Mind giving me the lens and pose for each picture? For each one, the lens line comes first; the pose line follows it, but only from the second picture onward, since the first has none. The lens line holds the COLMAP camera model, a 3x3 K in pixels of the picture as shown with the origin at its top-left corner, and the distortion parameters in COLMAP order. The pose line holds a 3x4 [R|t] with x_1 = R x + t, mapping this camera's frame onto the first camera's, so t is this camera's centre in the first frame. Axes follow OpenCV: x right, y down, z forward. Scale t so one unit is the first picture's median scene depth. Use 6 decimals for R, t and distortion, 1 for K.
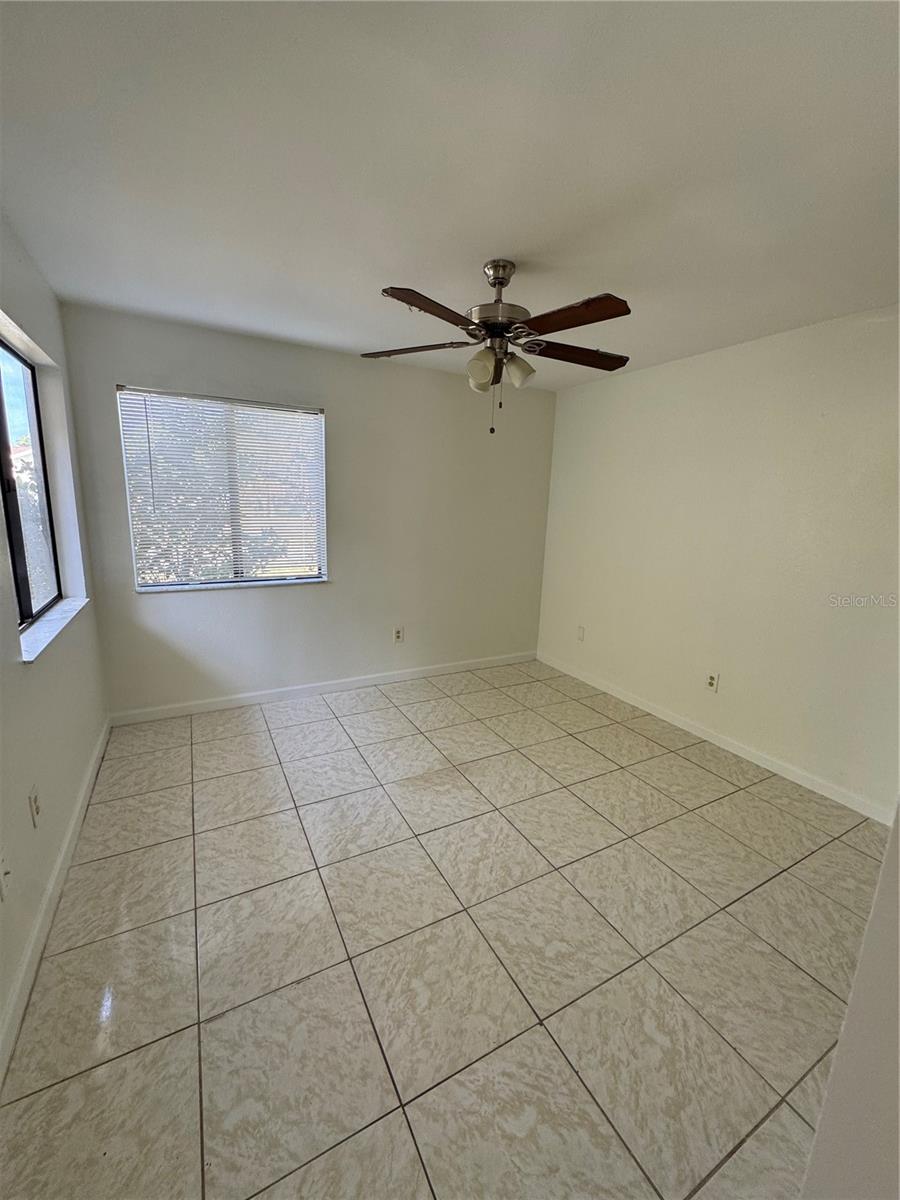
lens RADIAL K [[477.9, 0, 450.0], [0, 477.9, 600.0], [0, 0, 1]] dist [-0.007417, -0.000019]
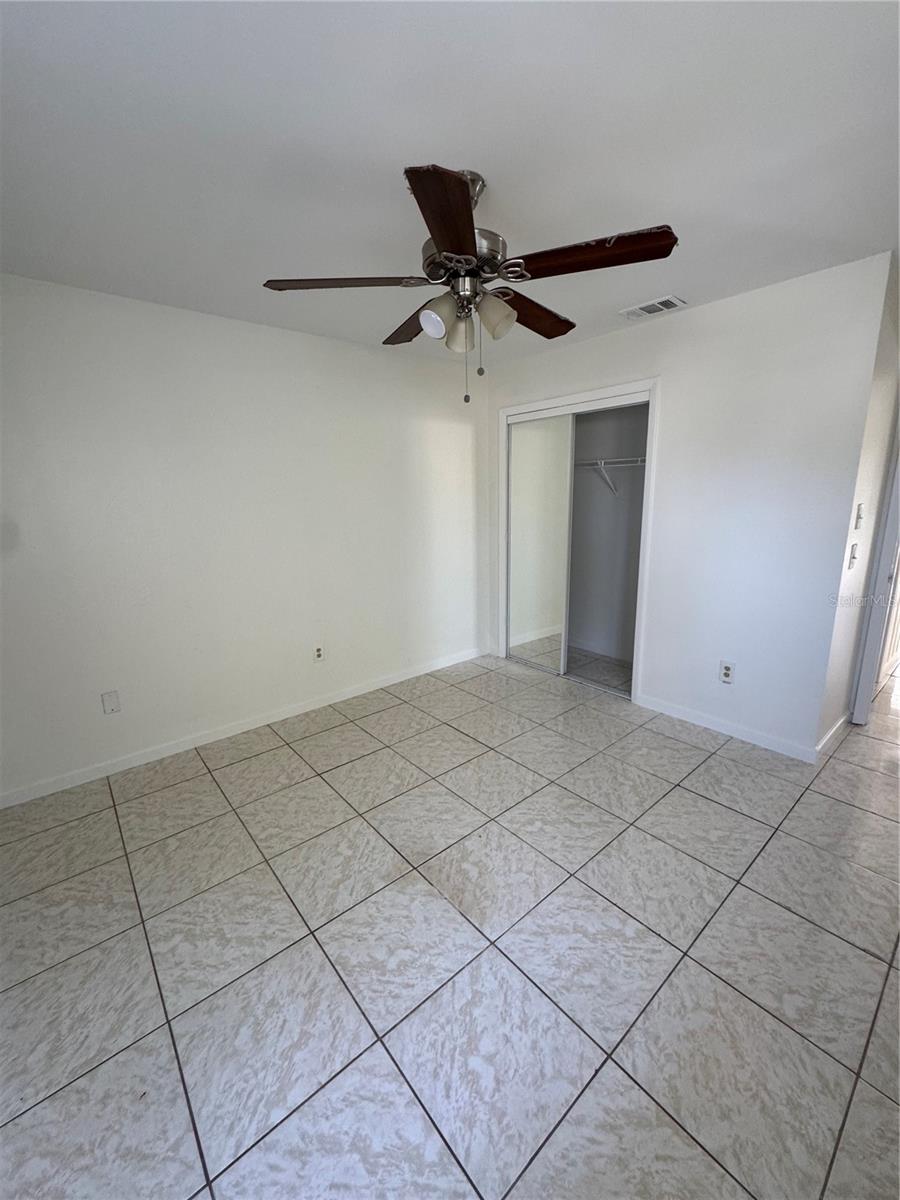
lens RADIAL K [[477.9, 0, 450.0], [0, 477.9, 600.0], [0, 0, 1]] dist [-0.007417, -0.000019]
pose [[-0.201647, -0.247080, 0.947782, -0.831450], [0.214217, 0.933107, 0.288830, -0.312530], [-0.955746, 0.261273, -0.135229, 1.371286]]
